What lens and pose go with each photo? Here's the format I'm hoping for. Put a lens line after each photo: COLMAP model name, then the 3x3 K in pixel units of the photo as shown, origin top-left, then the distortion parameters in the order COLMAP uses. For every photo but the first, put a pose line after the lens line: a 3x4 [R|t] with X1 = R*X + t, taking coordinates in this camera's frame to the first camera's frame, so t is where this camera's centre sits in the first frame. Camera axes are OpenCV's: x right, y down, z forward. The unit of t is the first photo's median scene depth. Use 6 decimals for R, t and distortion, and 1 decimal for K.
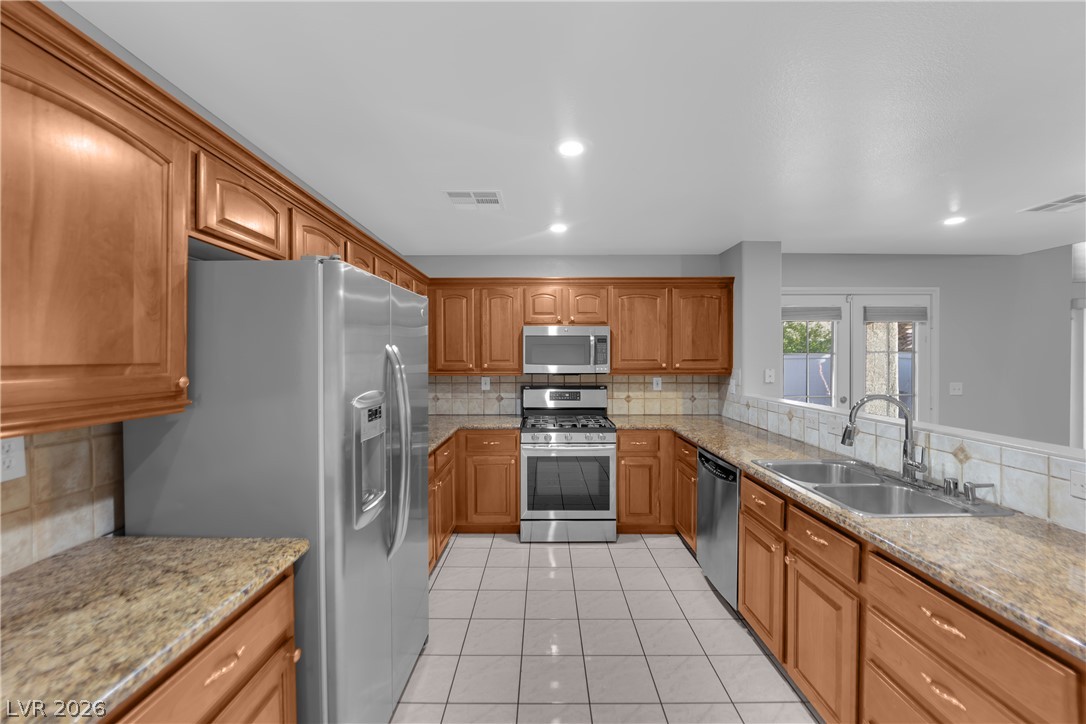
lens RADIAL K [[438.0, 0, 544.6], [0, 438.0, 362.2], [0, 0, 1]] dist [-0.012238, -0.001721]
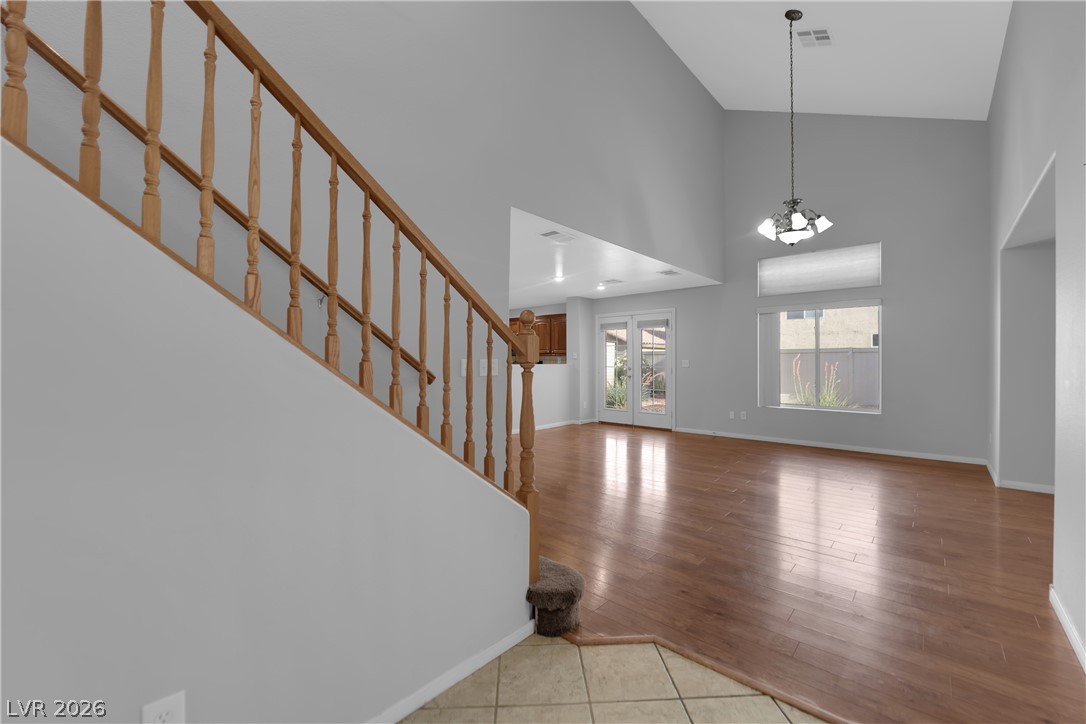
lens RADIAL K [[438.0, 0, 534.6], [0, 438.0, 362.6], [0, 0, 1]] dist [-0.012238, -0.001721]
pose [[0.735564, 0.003870, -0.677444, 1.971816], [-0.010850, 0.999923, -0.006068, 0.086938], [0.677369, 0.011814, 0.735549, -0.860621]]
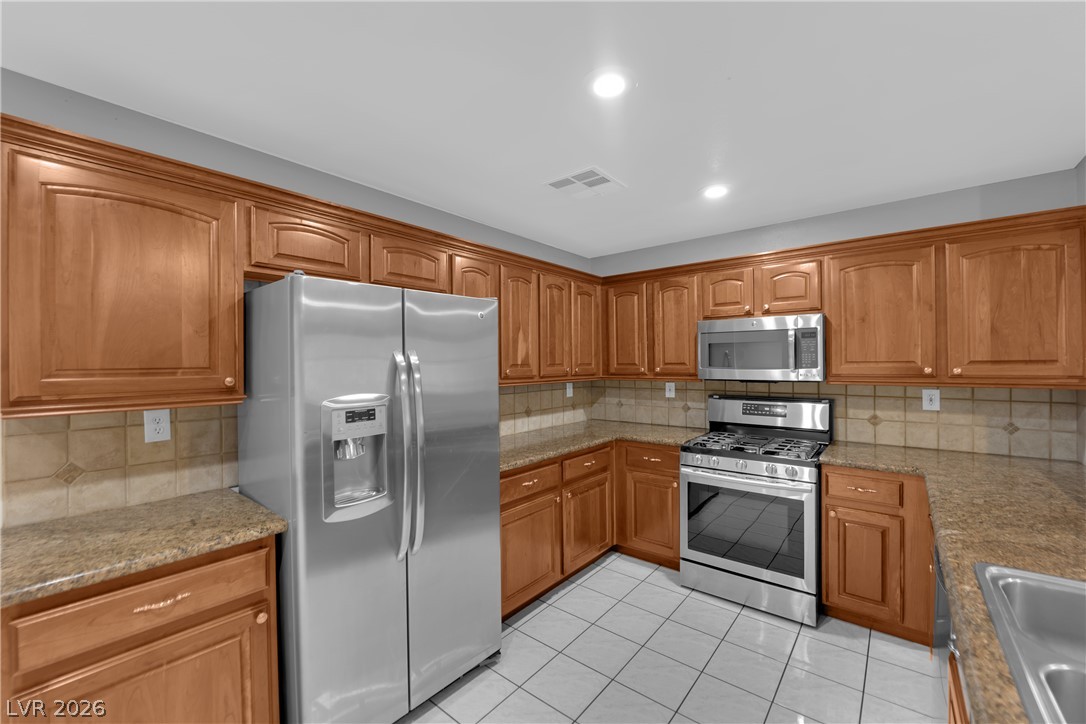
lens RADIAL K [[438.0, 0, 539.0], [0, 438.0, 362.4], [0, 0, 1]] dist [-0.012238, -0.001721]
pose [[0.774058, -0.004930, -0.633096, 0.259351], [0.001310, 0.999980, -0.006185, -0.001166], [0.633114, 0.003958, 0.774049, 0.196142]]
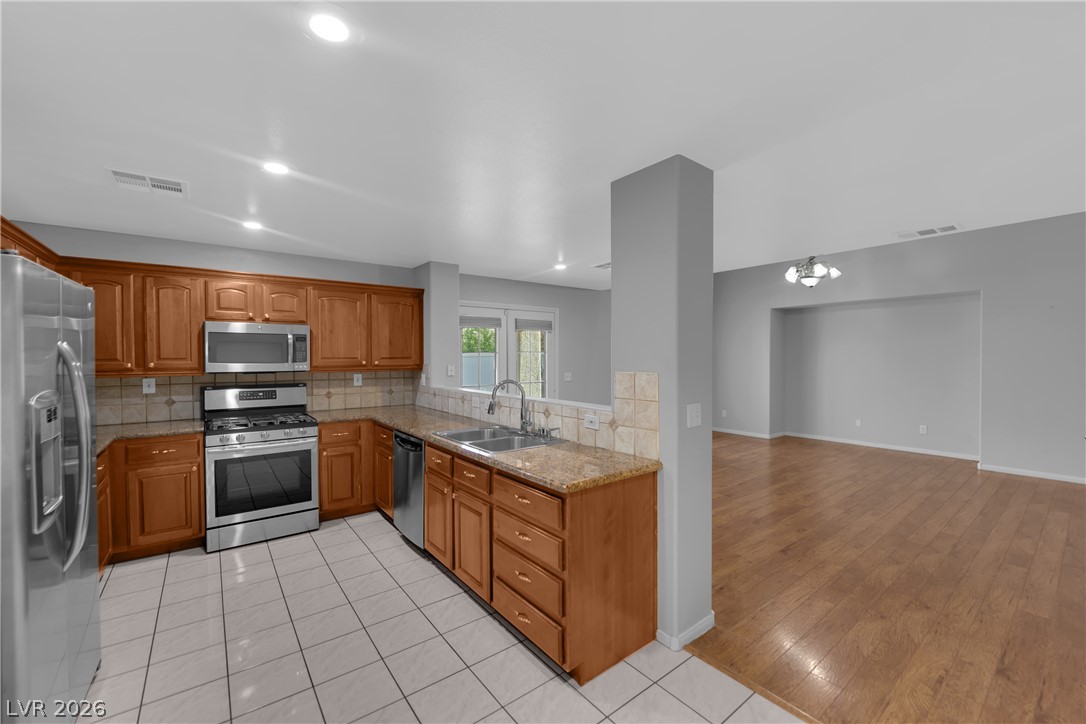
lens RADIAL K [[438.0, 0, 542.1], [0, 438.0, 362.1], [0, 0, 1]] dist [-0.012238, -0.001721]
pose [[0.794518, -0.007673, 0.607192, -0.045258], [0.005107, 0.999969, 0.005954, 0.001414], [-0.607219, -0.001629, 0.794533, -0.172029]]
